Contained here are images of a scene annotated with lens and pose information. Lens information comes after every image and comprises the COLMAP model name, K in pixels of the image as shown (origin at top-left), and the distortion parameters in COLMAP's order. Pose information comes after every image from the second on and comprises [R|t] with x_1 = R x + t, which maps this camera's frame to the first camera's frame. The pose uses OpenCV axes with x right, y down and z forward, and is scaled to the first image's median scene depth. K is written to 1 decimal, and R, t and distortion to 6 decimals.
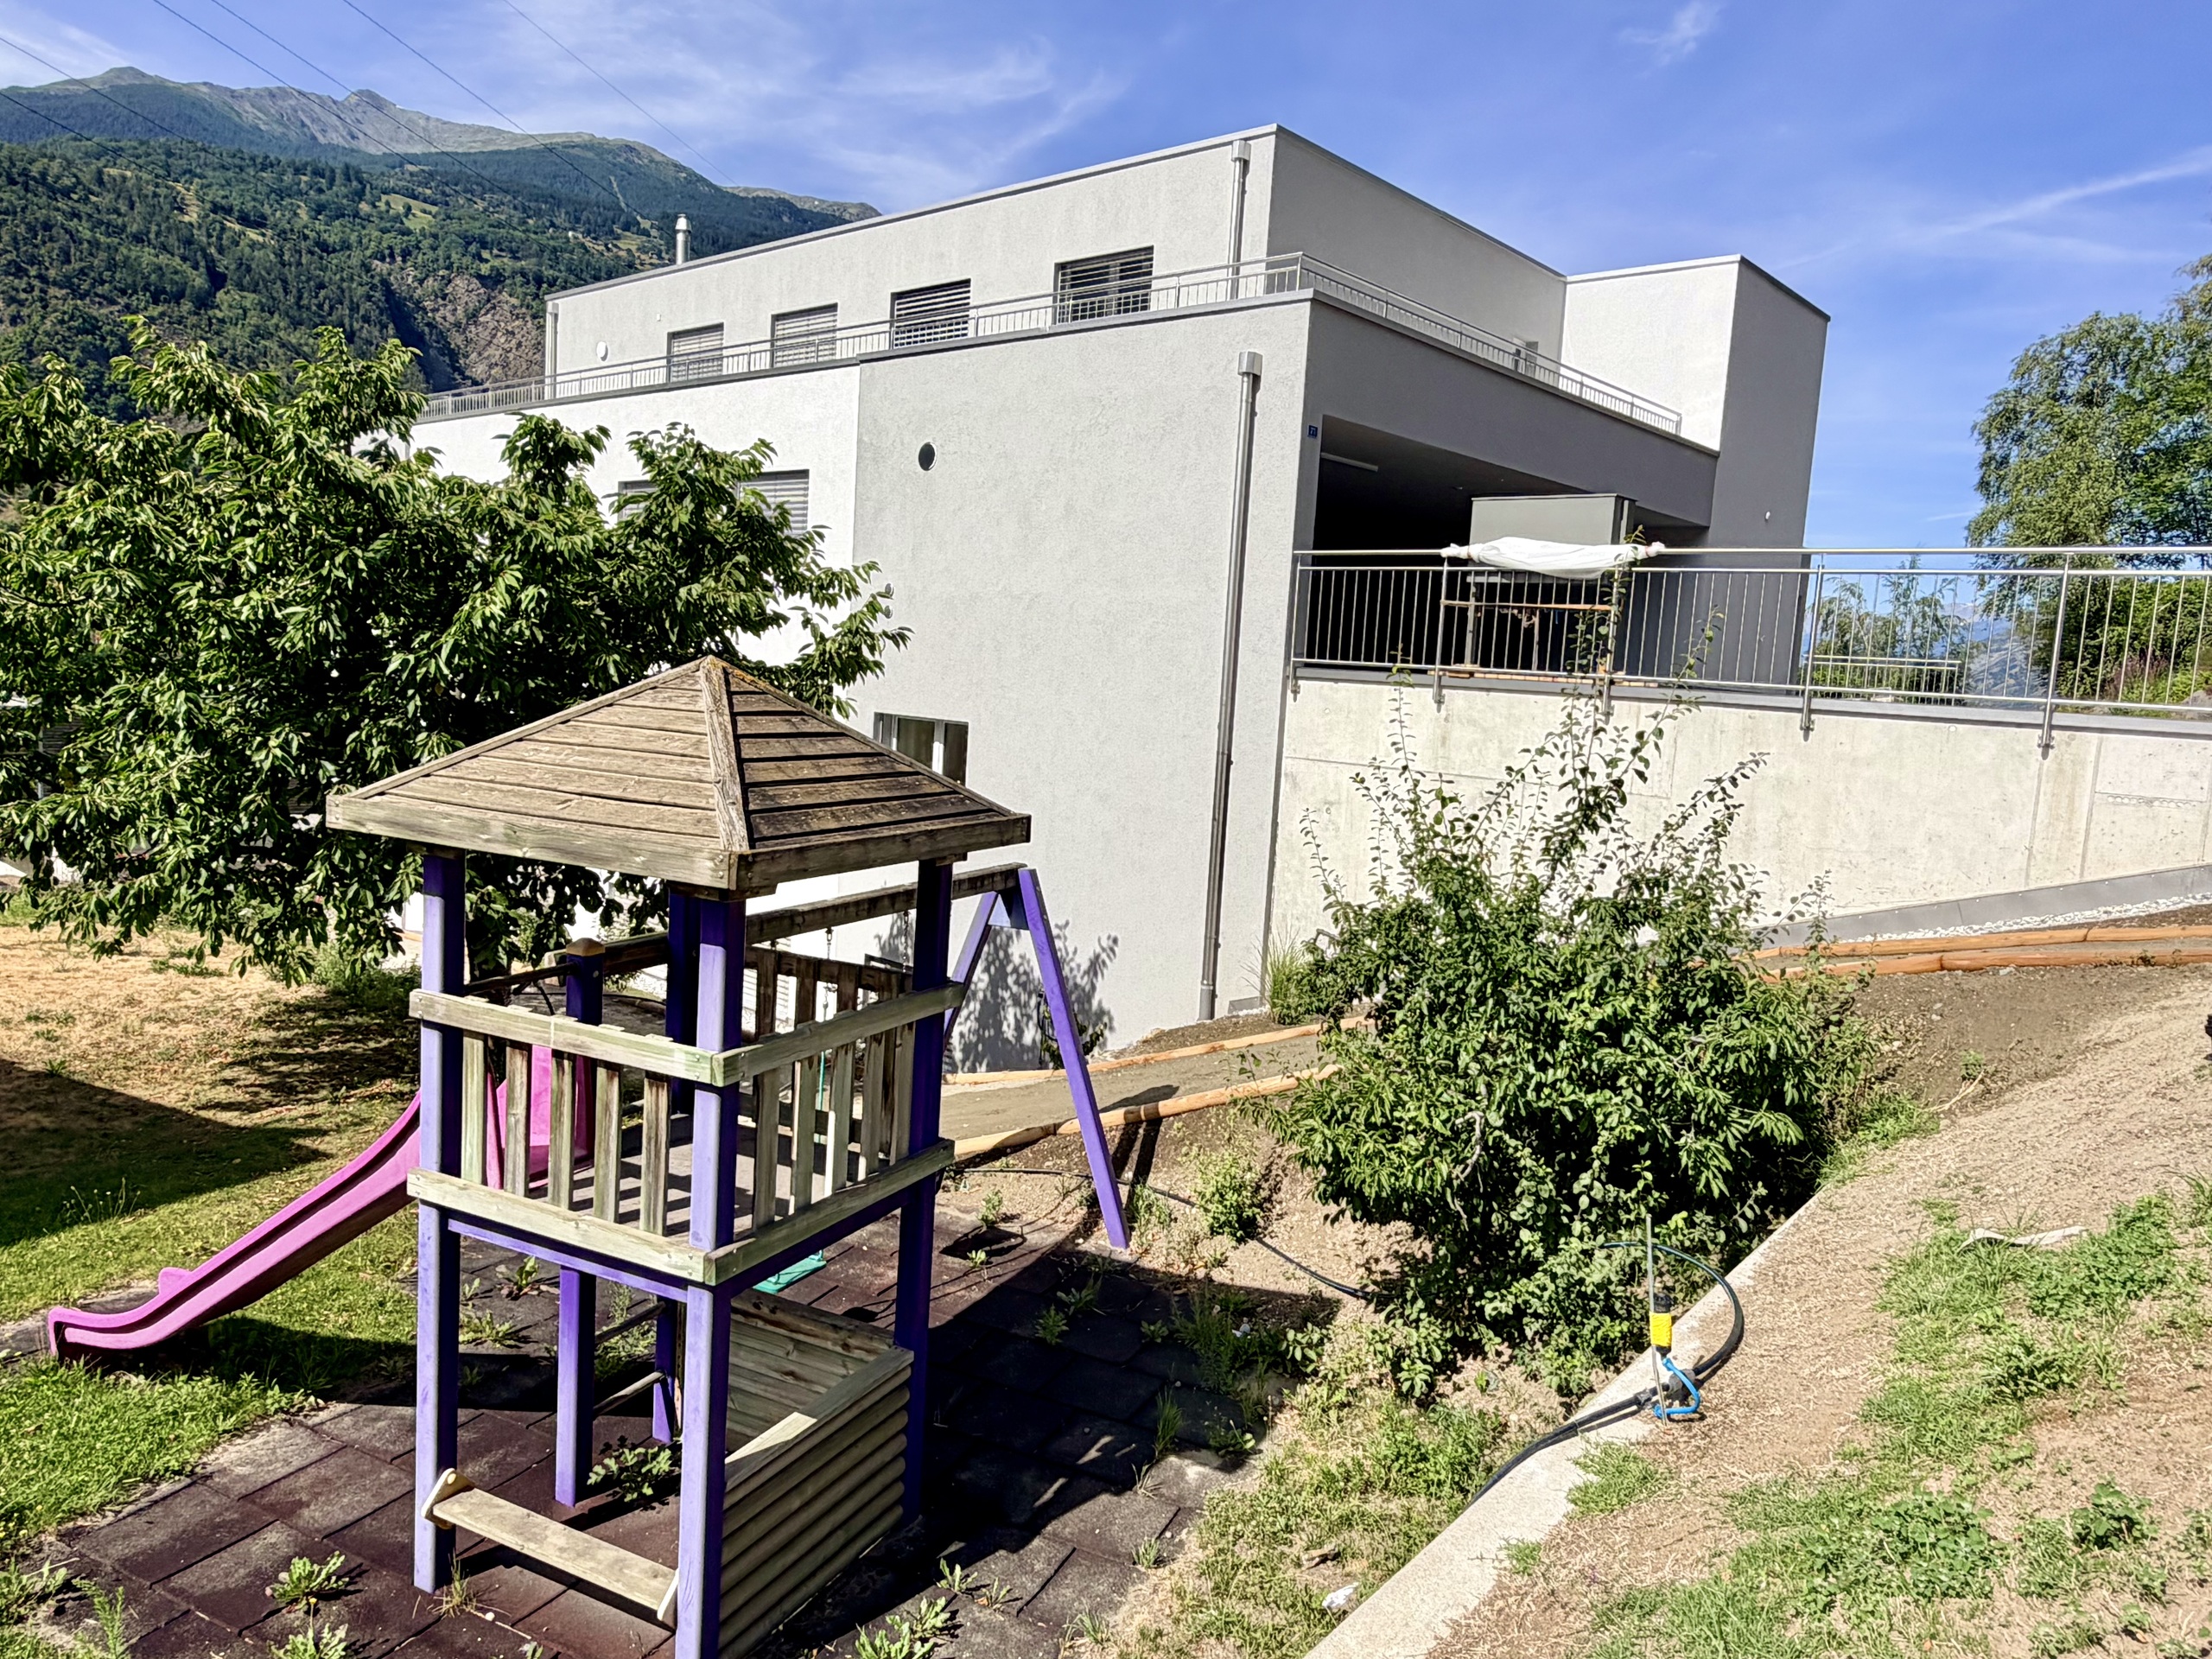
lens RADIAL K [[1574.3, 0, 1106.0], [0, 1574.3, 829.5], [0, 0, 1]] dist [0.002079, 0.011137]
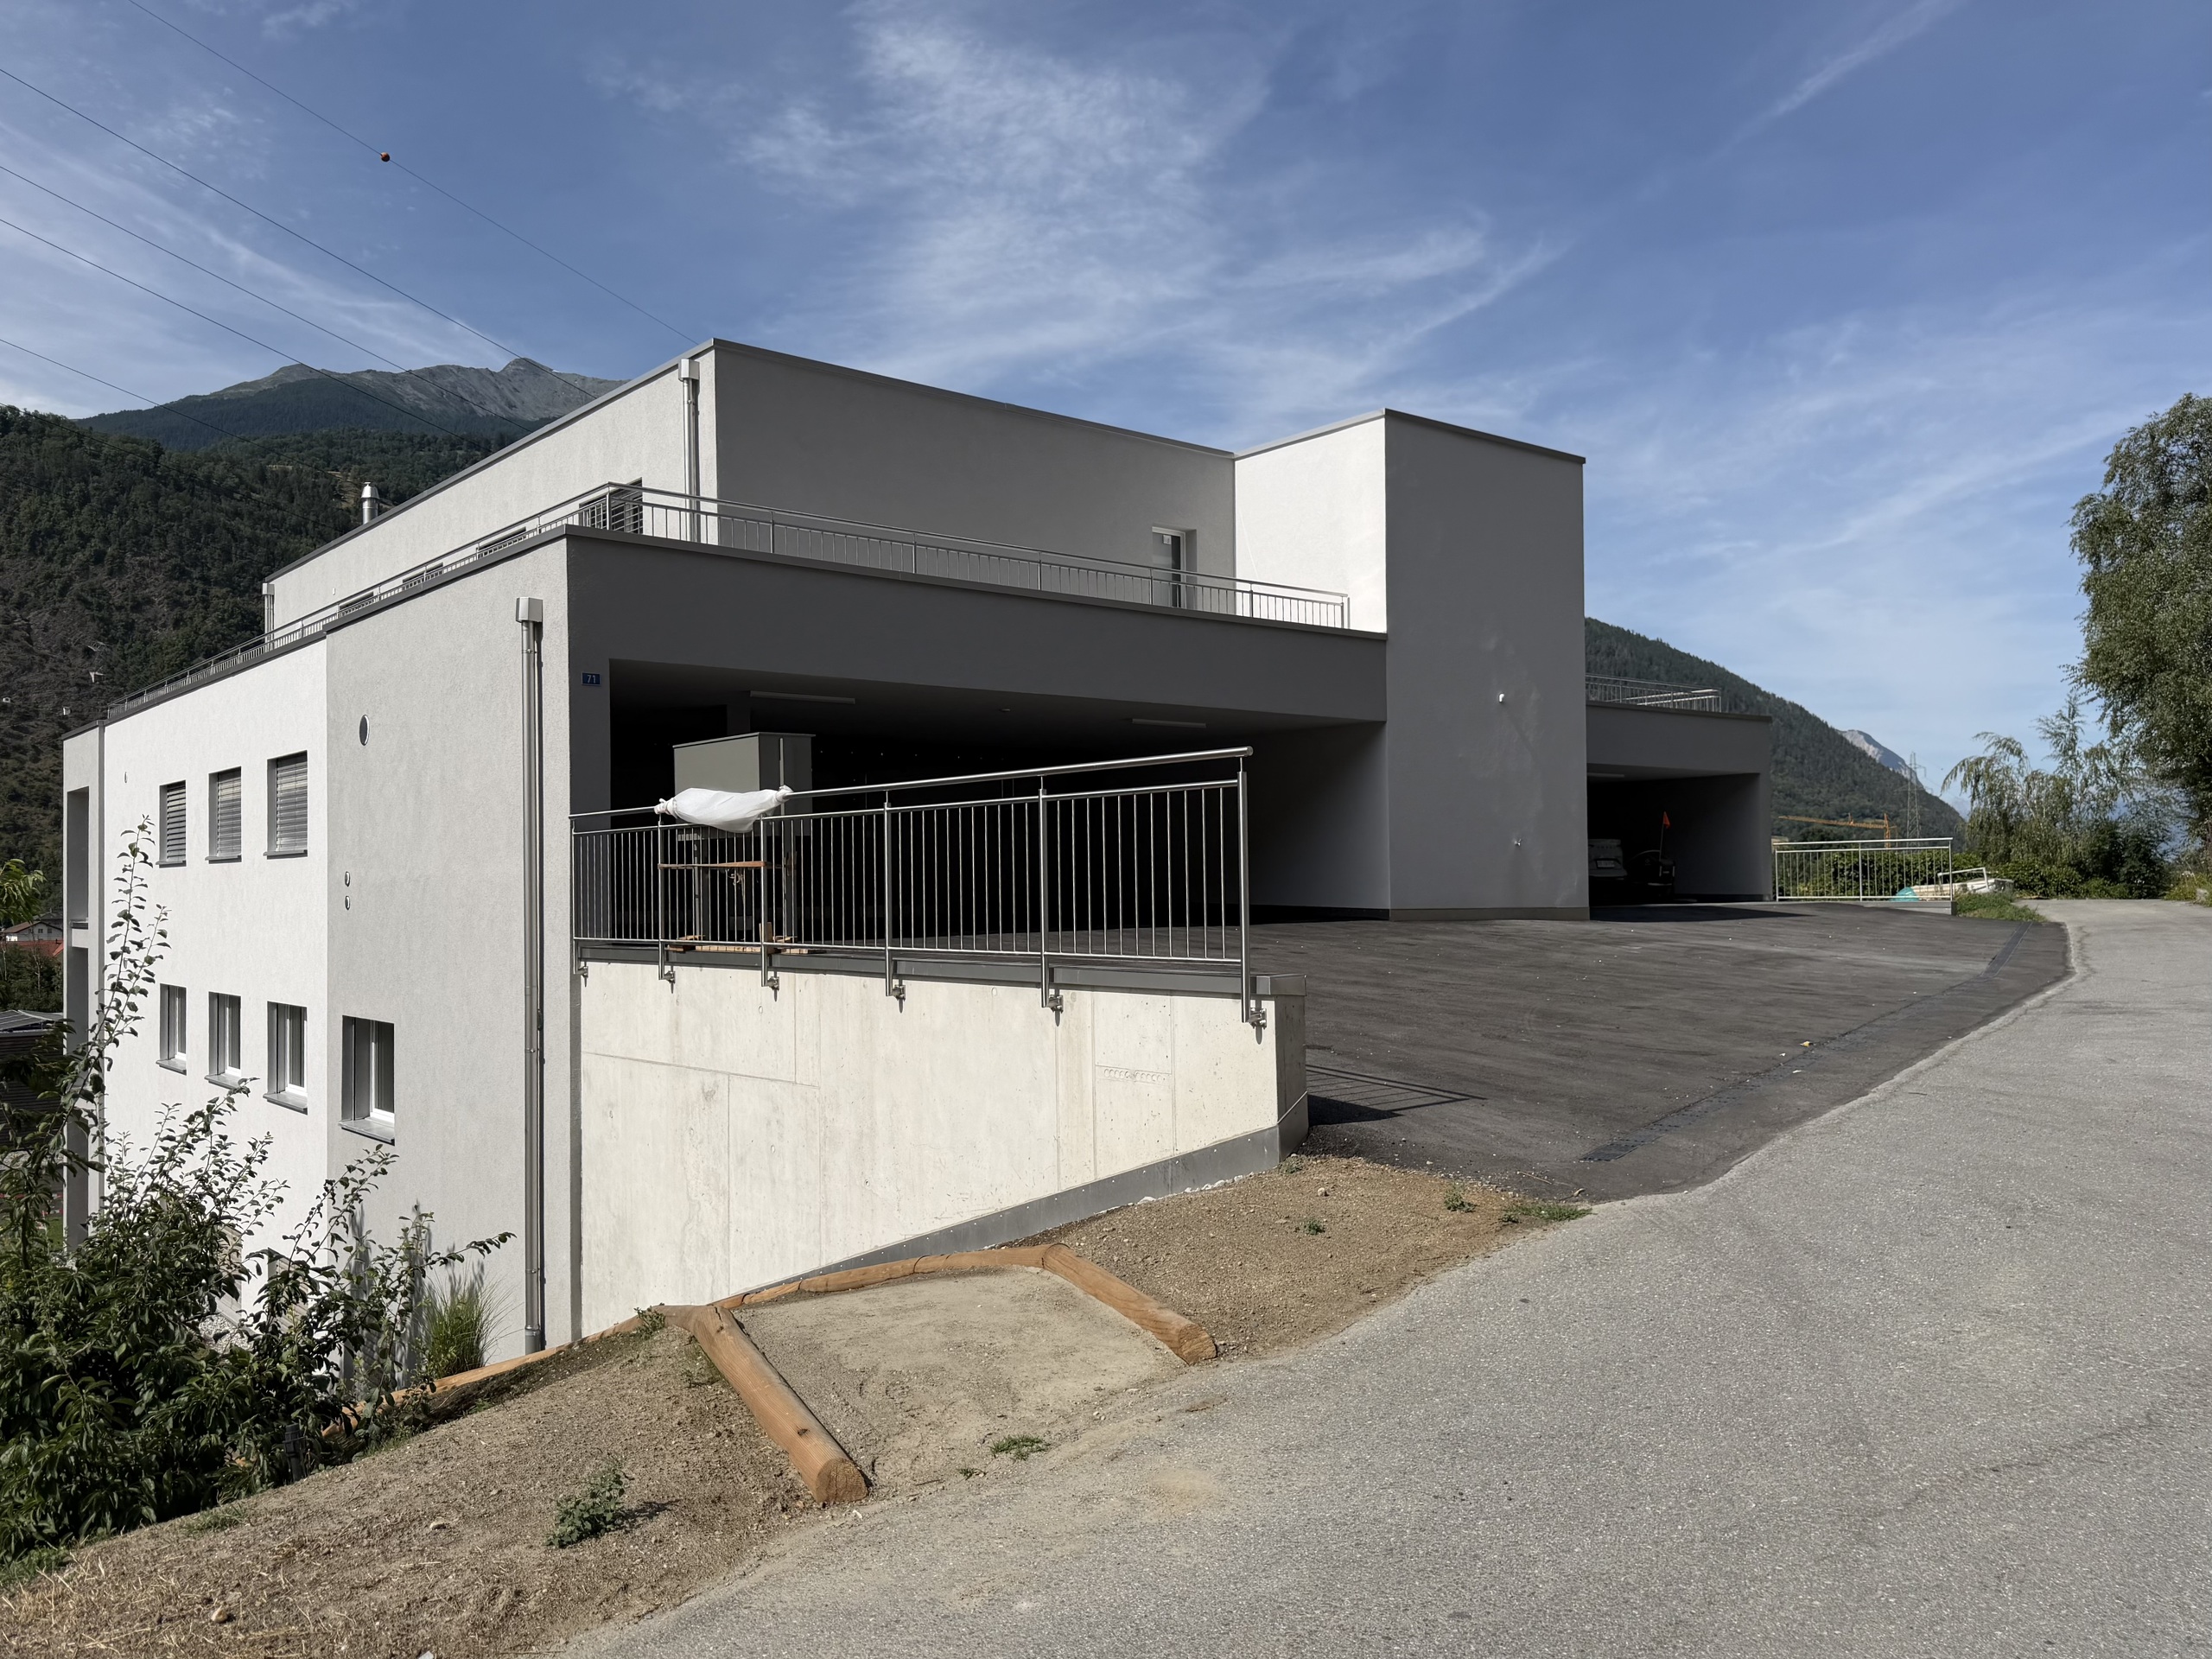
lens RADIAL K [[1795.7, 0, 1106.0], [0, 1795.7, 829.5], [0, 0, 1]] dist [0.036785, -0.001636]
pose [[0.986631, -0.078875, -0.142608, 0.432837], [0.058187, 0.987891, -0.143825, -0.005912], [0.152225, 0.133604, 0.979274, 0.051791]]
